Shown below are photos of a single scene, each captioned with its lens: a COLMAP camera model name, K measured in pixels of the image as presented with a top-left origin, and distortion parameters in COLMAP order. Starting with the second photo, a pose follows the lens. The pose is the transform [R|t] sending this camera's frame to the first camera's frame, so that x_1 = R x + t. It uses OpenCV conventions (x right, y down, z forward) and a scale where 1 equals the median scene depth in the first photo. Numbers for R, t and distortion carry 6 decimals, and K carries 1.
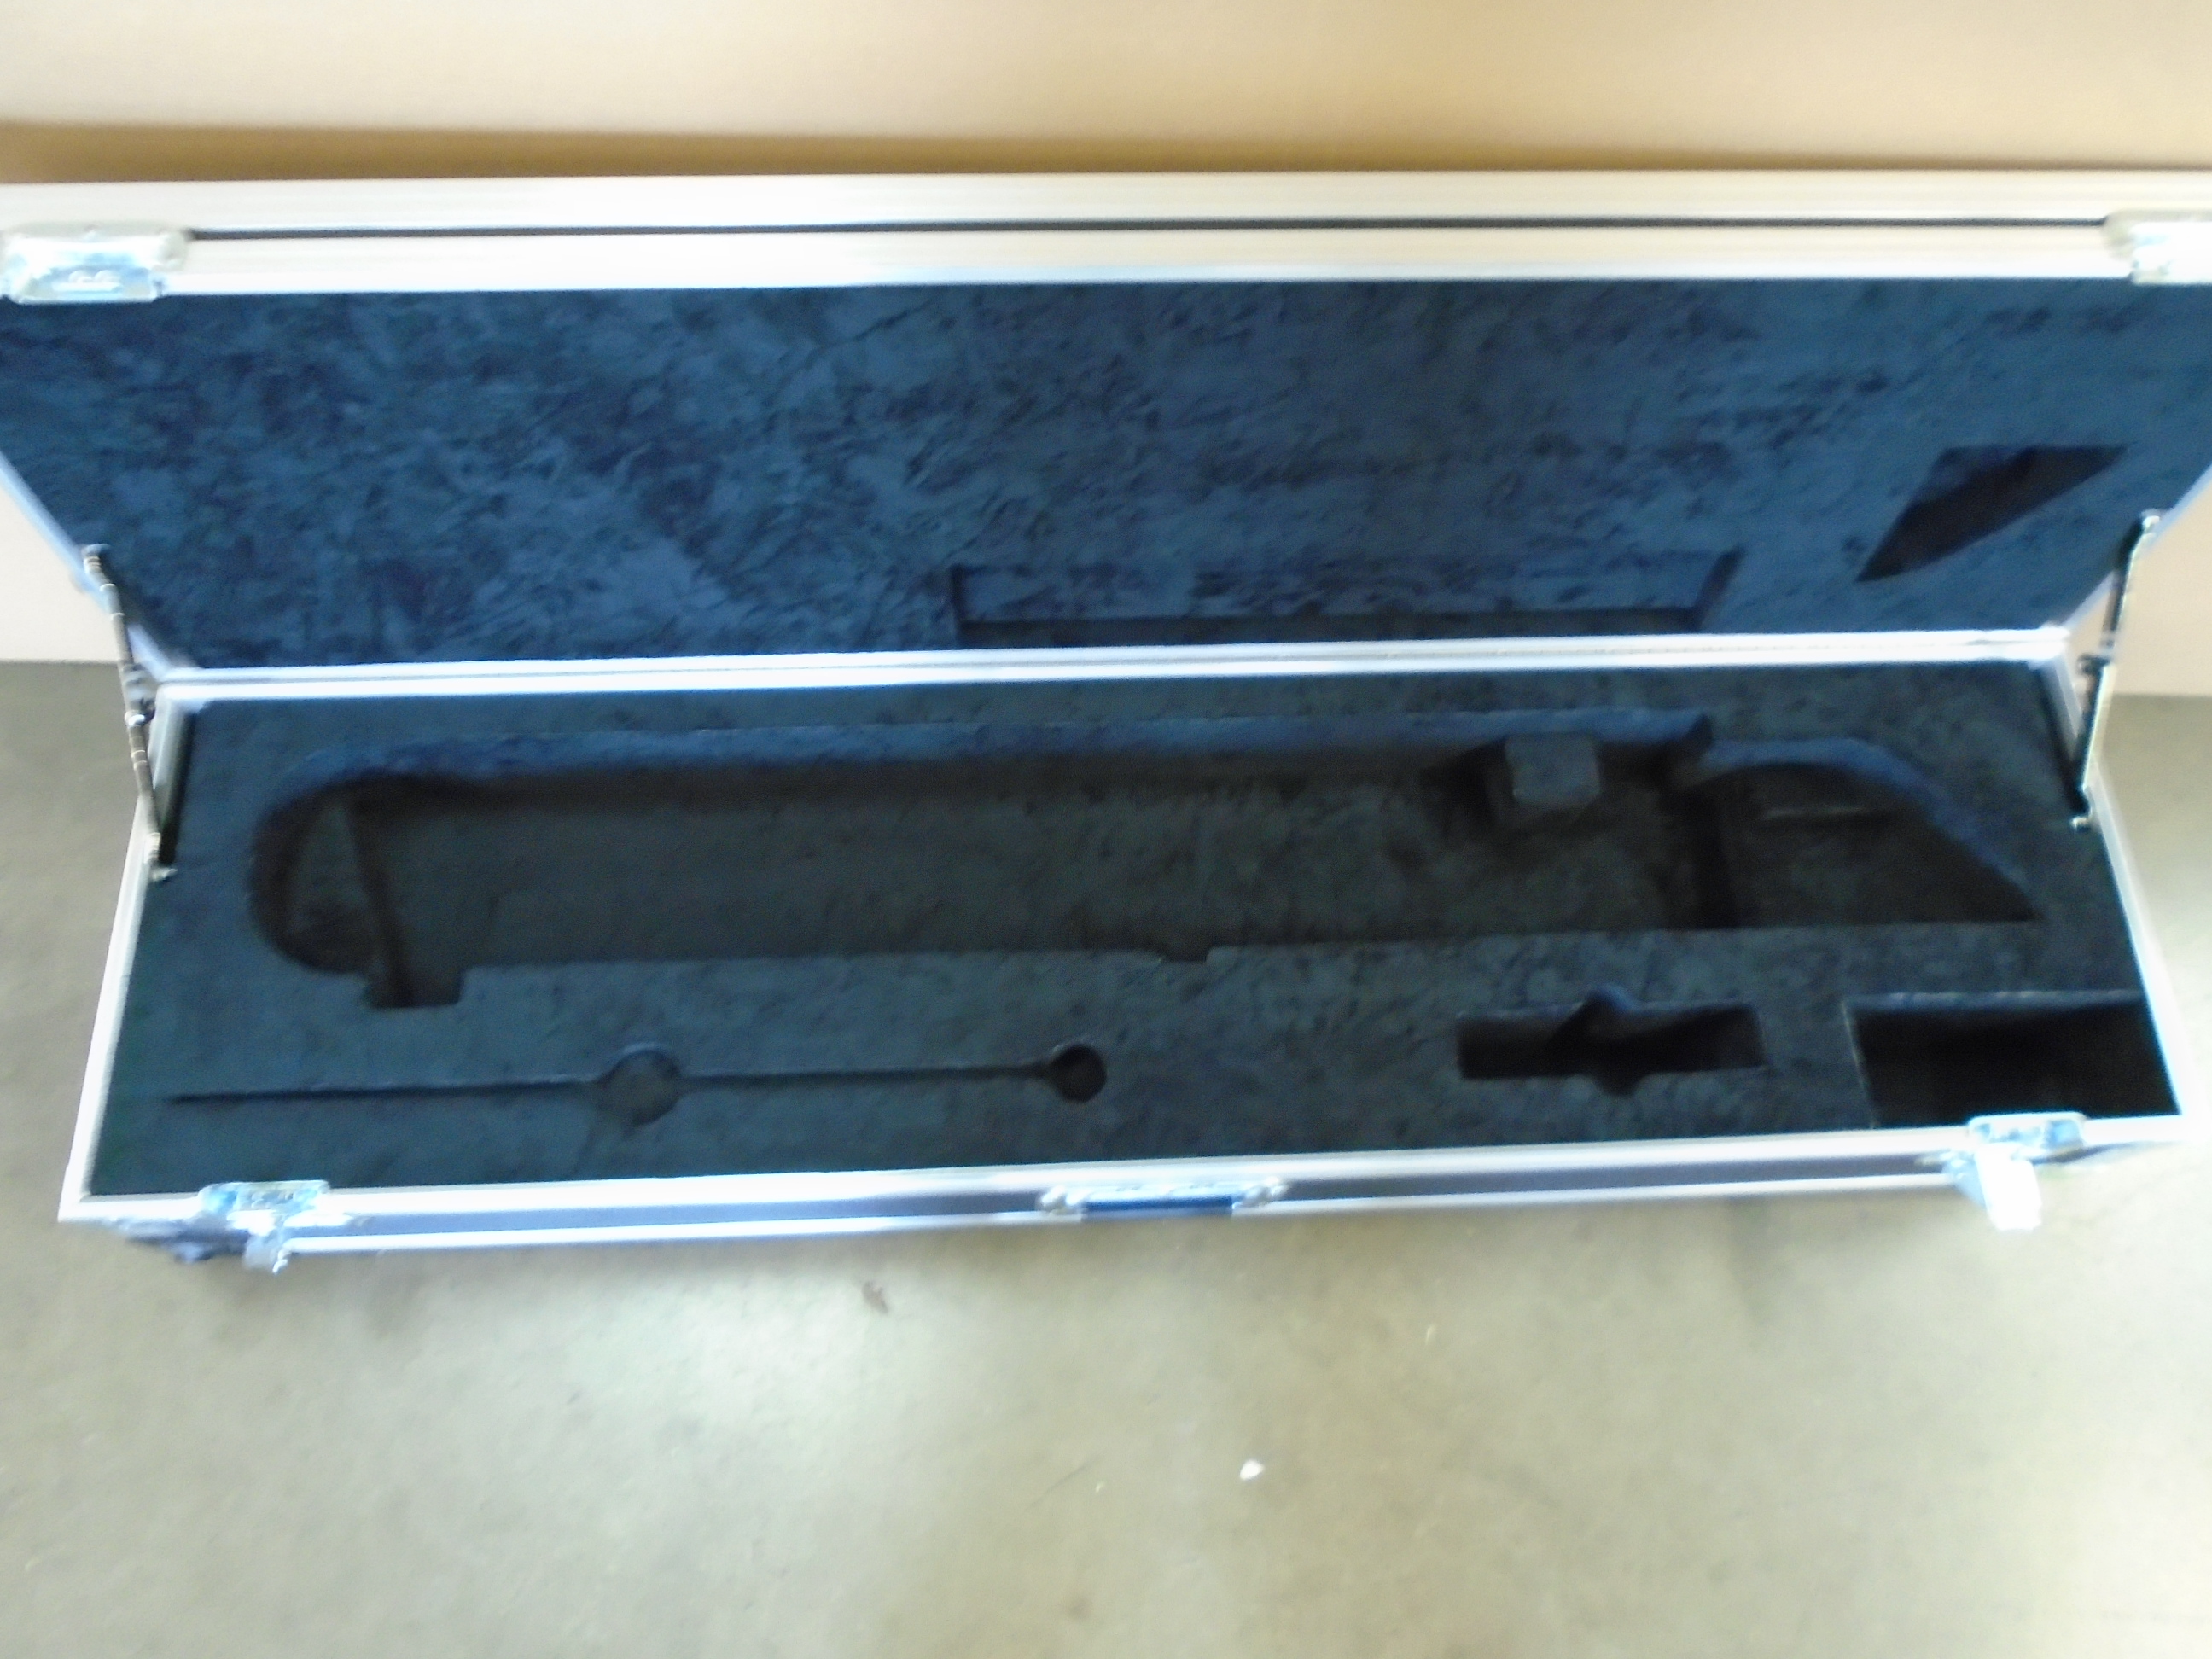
lens RADIAL K [[1707.0, 0, 1093.1], [0, 1707.0, 822.5], [0, 0, 1]] dist [-0.012374, 0.008375]
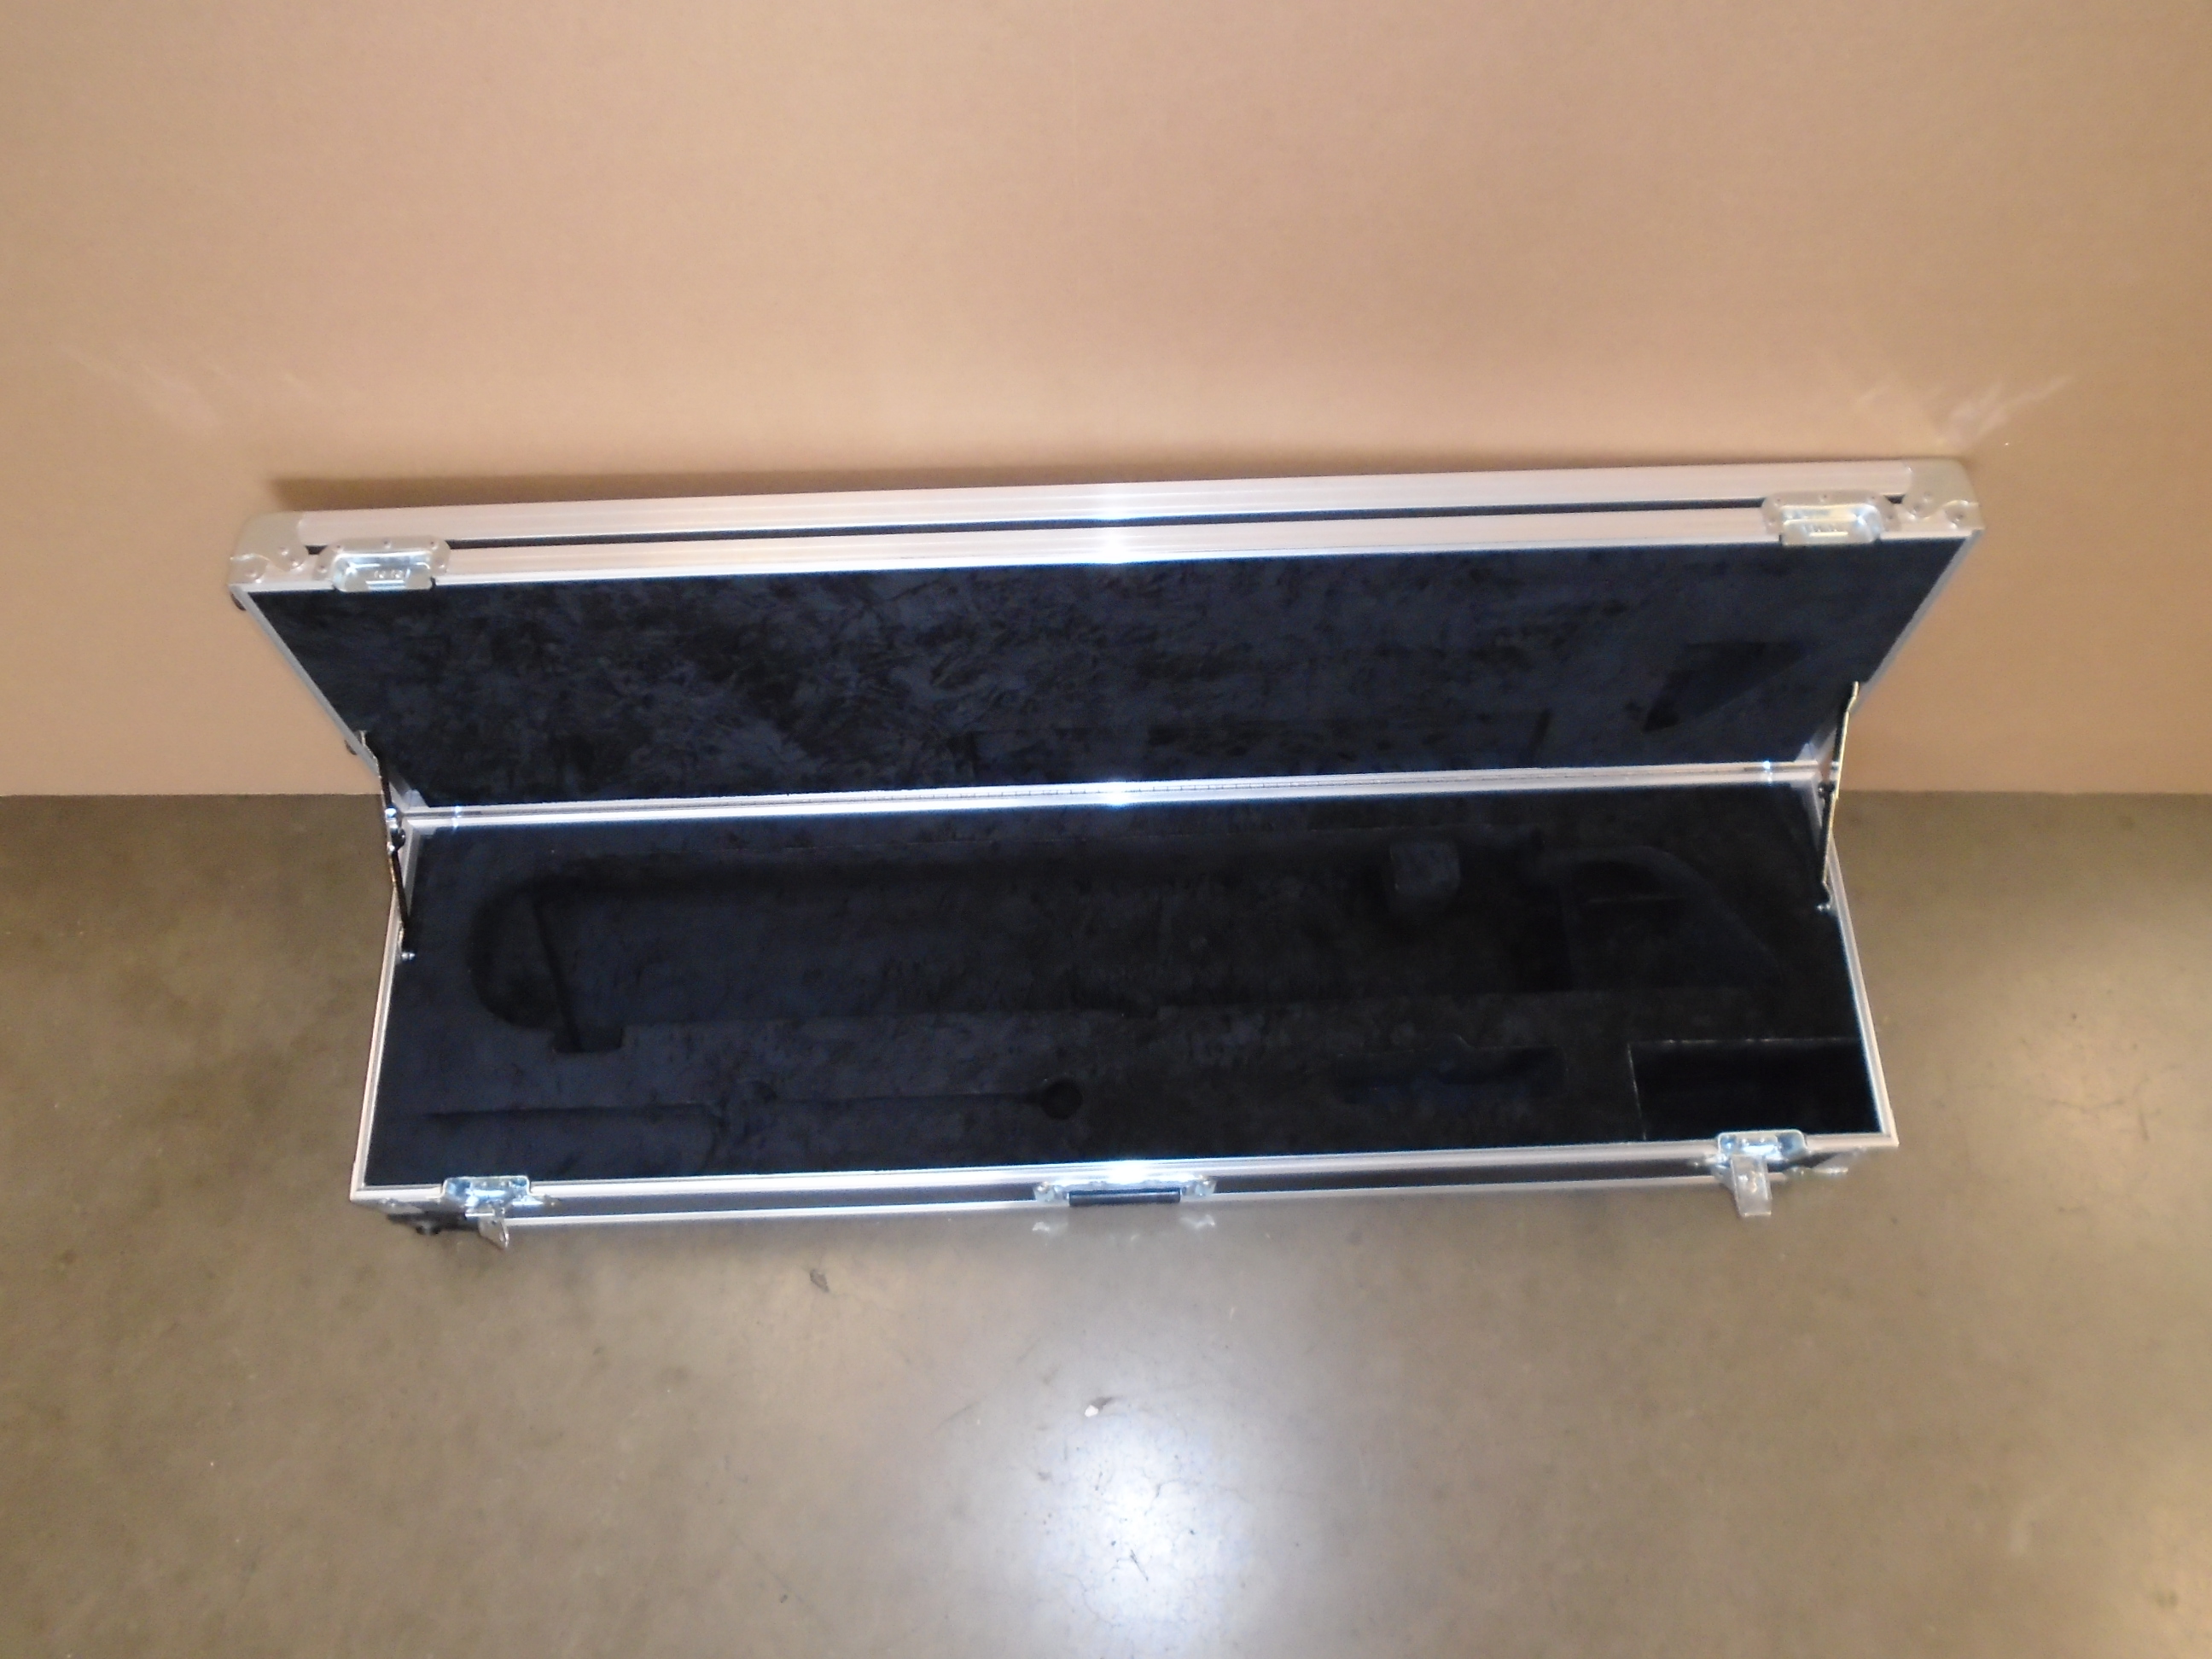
lens RADIAL K [[1707.0, 0, 1093.1], [0, 1707.0, 822.5], [0, 0, 1]] dist [-0.012374, 0.008375]
pose [[0.998613, -0.007770, -0.052080, 0.091949], [0.007536, 0.999961, -0.004695, -0.071083], [0.052115, 0.004296, 0.998632, -0.384233]]
